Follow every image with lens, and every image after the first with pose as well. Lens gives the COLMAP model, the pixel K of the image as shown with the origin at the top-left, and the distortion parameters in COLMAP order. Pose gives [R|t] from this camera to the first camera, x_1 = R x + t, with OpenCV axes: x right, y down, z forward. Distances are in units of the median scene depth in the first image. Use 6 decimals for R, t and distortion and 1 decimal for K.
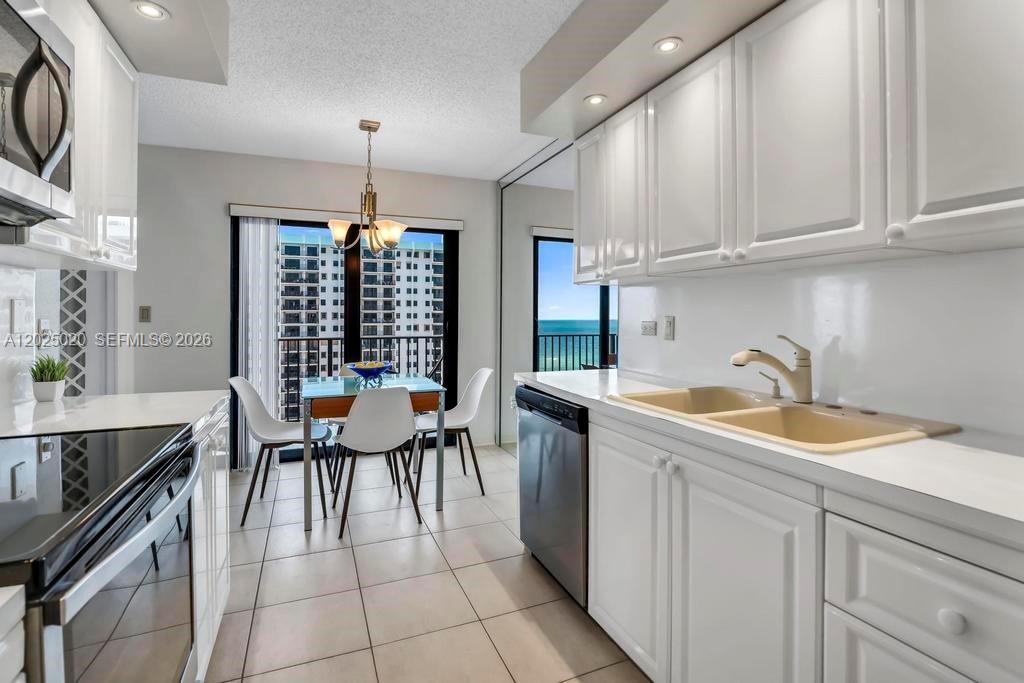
lens RADIAL K [[492.3, 0, 513.4], [0, 492.3, 317.9], [0, 0, 1]] dist [-0.013157, 0.000625]
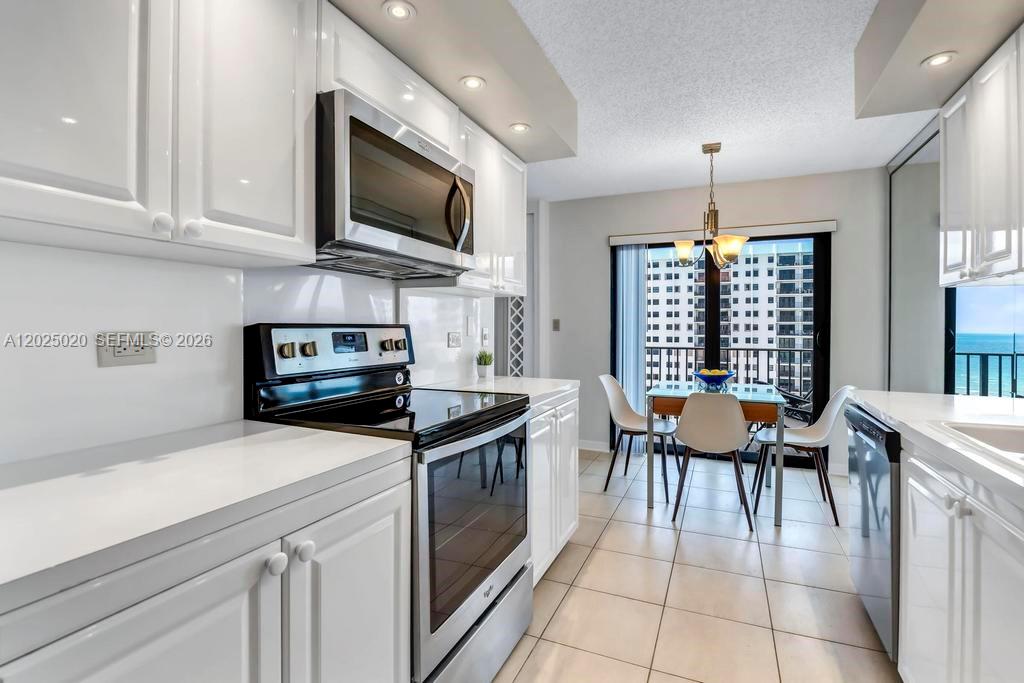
lens RADIAL K [[487.4, 0, 516.7], [0, 487.4, 334.1], [0, 0, 1]] dist [-0.001756, 0.000051]
pose [[0.696990, 0.012071, -0.716979, 0.176913], [-0.005036, 0.999916, 0.011938, 0.002334], [0.717063, -0.004710, 0.696992, -0.043520]]
